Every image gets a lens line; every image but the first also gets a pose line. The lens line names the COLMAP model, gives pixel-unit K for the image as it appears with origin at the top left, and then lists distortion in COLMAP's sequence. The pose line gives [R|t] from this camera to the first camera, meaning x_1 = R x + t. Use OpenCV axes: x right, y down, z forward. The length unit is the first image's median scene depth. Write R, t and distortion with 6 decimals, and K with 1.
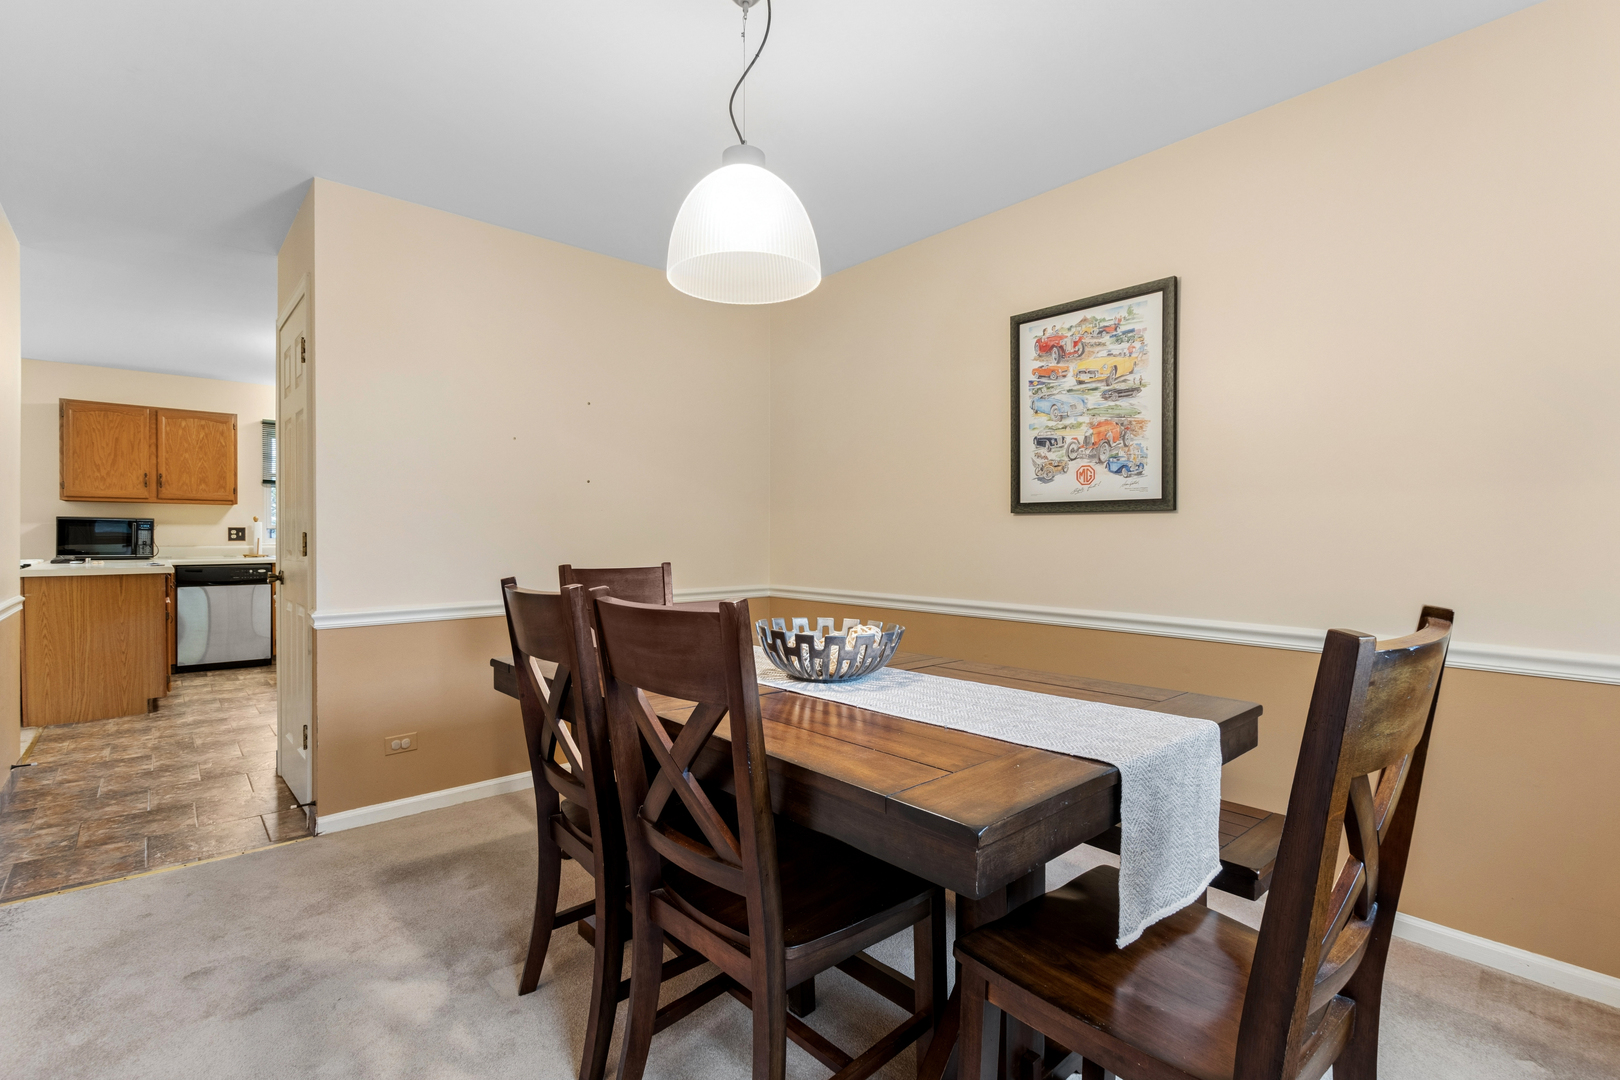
lens RADIAL K [[745.1, 0, 812.7], [0, 745.1, 538.3], [0, 0, 1]] dist [0.007659, -0.001747]
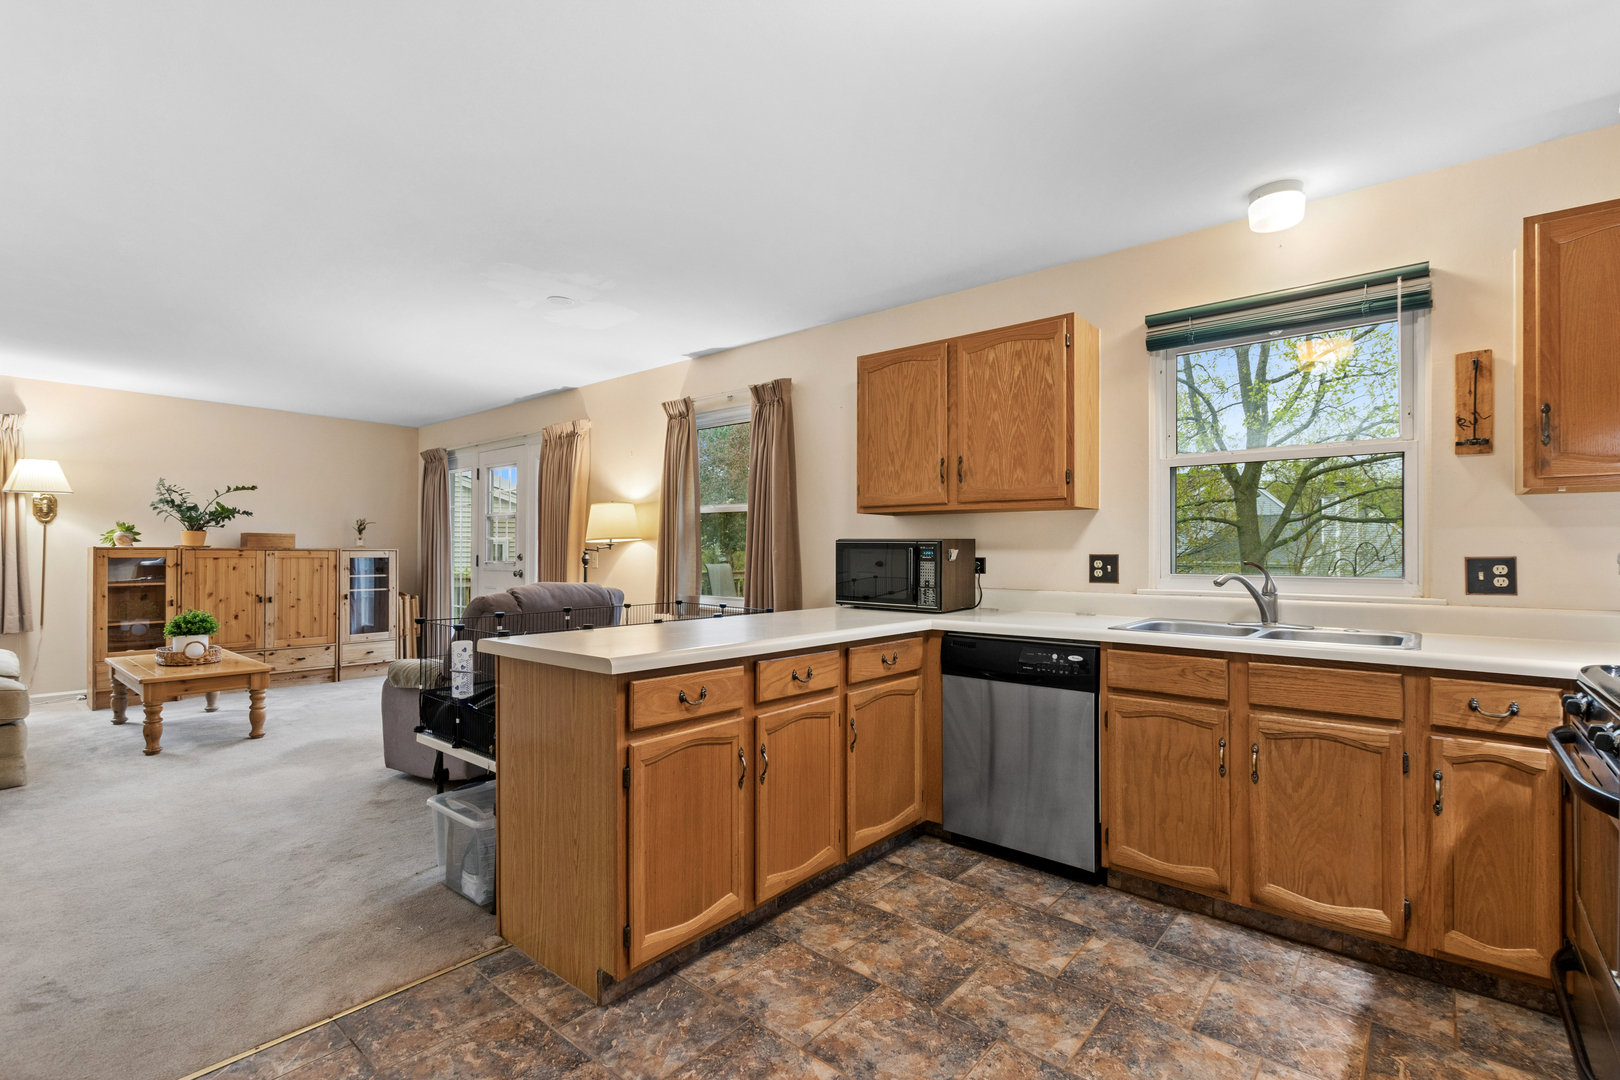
lens RADIAL K [[745.1, 0, 807.0], [0, 745.1, 546.0], [0, 0, 1]] dist [0.007659, -0.001747]
pose [[0.137512, -0.012531, -0.990421, -0.350080], [-0.009241, 0.999860, -0.013934, -0.012796], [0.990457, 0.011069, 0.137377, 0.813476]]
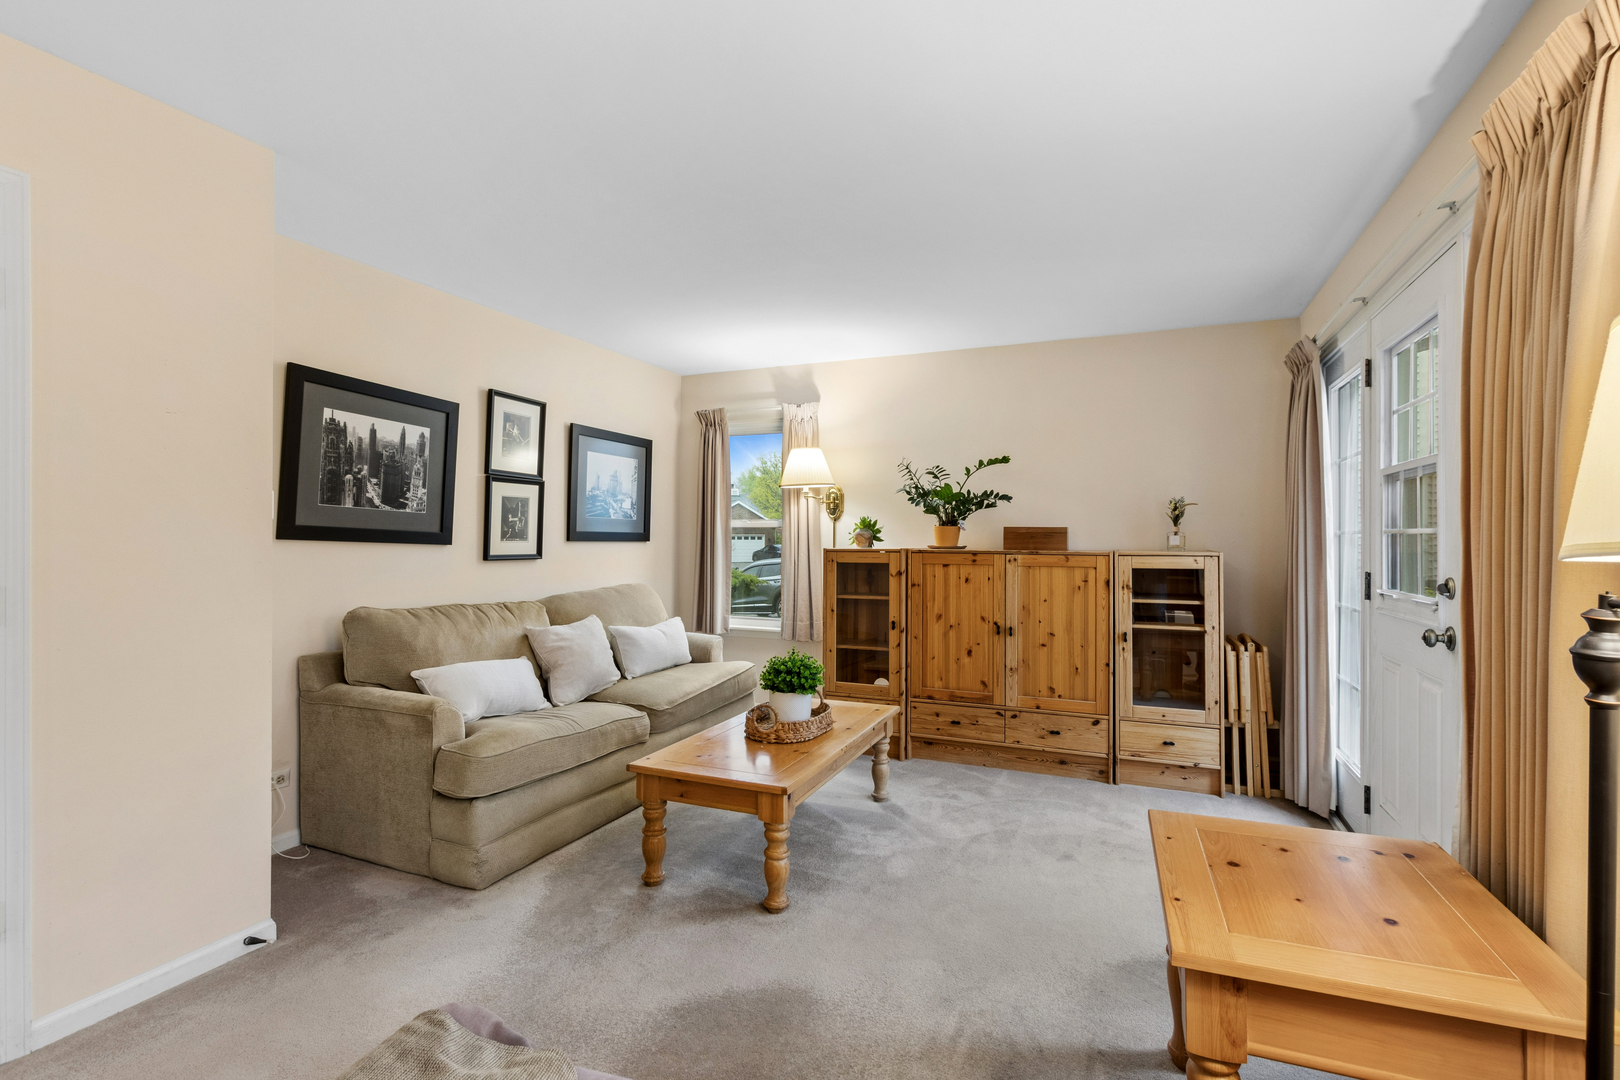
lens RADIAL K [[745.1, 0, 825.1], [0, 745.1, 539.2], [0, 0, 1]] dist [0.007659, -0.001747]
pose [[-0.904712, -0.005100, -0.425993, -1.034455], [-0.009385, 0.999924, 0.007960, -0.030779], [0.425920, 0.011199, -0.904691, 0.747688]]
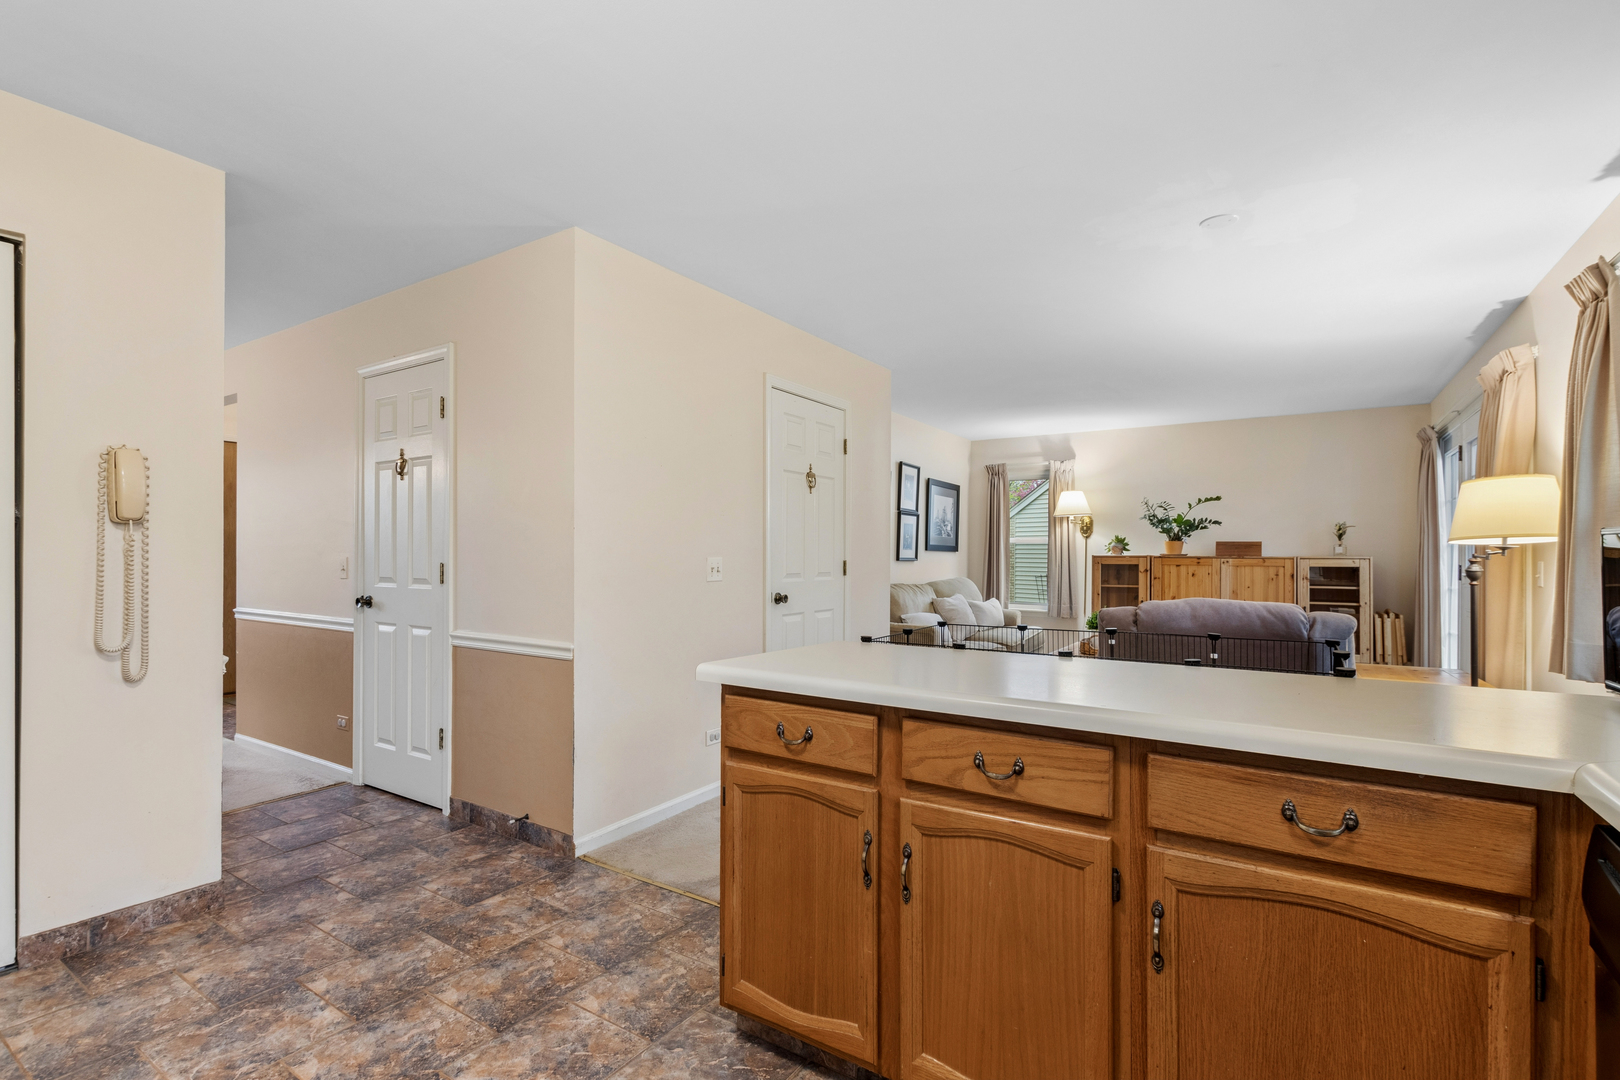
lens RADIAL K [[745.1, 0, 808.7], [0, 745.1, 556.3], [0, 0, 1]] dist [0.007659, -0.001747]
pose [[-0.965057, -0.009874, -0.261853, -0.629158], [-0.011689, 0.999917, 0.005375, -0.015681], [0.261778, 0.008248, -0.965093, 1.078244]]
